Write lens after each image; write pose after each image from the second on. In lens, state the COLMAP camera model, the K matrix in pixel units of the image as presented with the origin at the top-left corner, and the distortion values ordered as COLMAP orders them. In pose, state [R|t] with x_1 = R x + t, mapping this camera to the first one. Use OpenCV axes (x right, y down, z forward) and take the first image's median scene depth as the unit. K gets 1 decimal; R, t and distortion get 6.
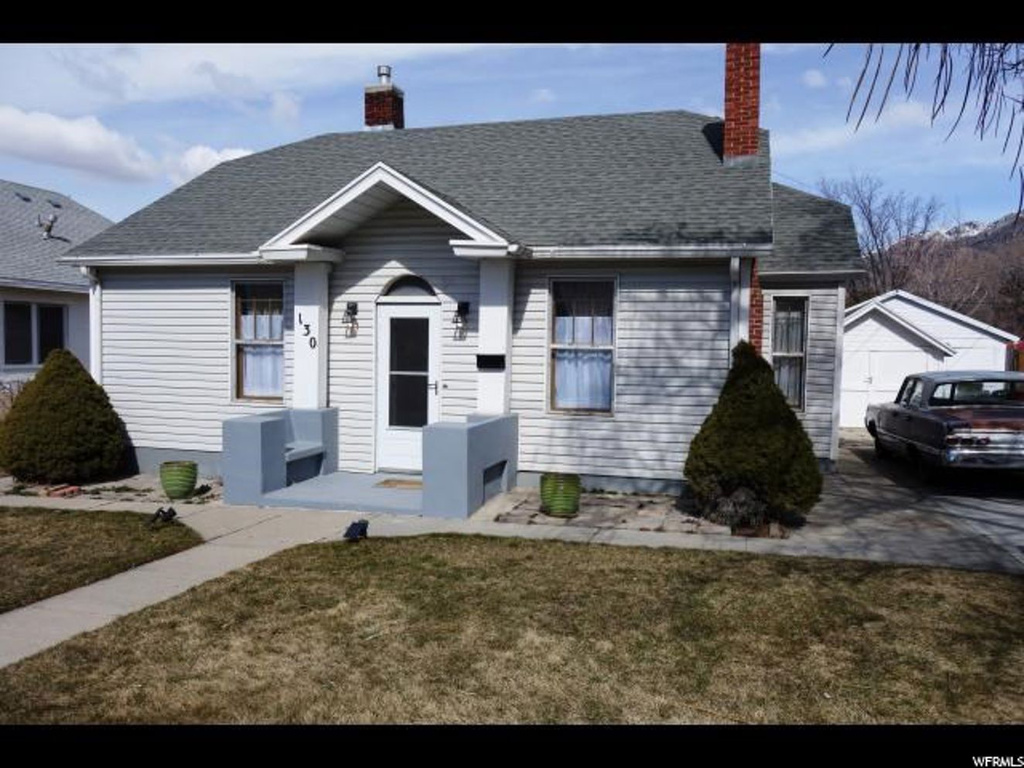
lens RADIAL K [[819.7, 0, 512.0], [0, 819.7, 384.0], [0, 0, 1]] dist [-0.007019, 0.001347]
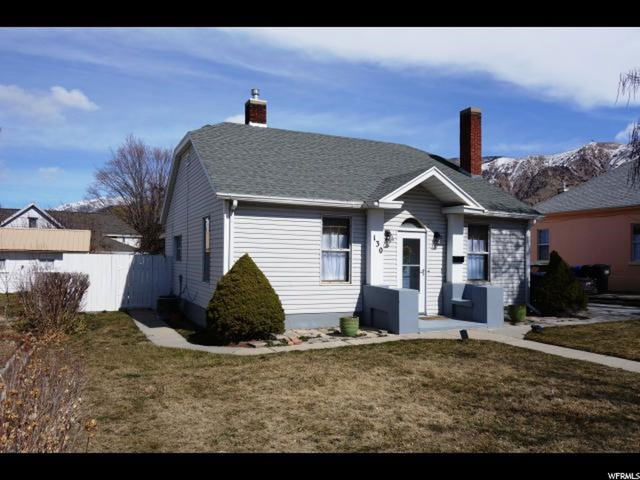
lens RADIAL K [[512.3, 0, 320.0], [0, 512.3, 240.0], [0, 0, 1]] dist [-0.007019, 0.001347]
pose [[0.756984, 0.019625, 0.653139, -1.143654], [0.025671, 0.997884, -0.059736, -0.005834], [-0.652929, 0.061986, 0.754878, 0.177860]]
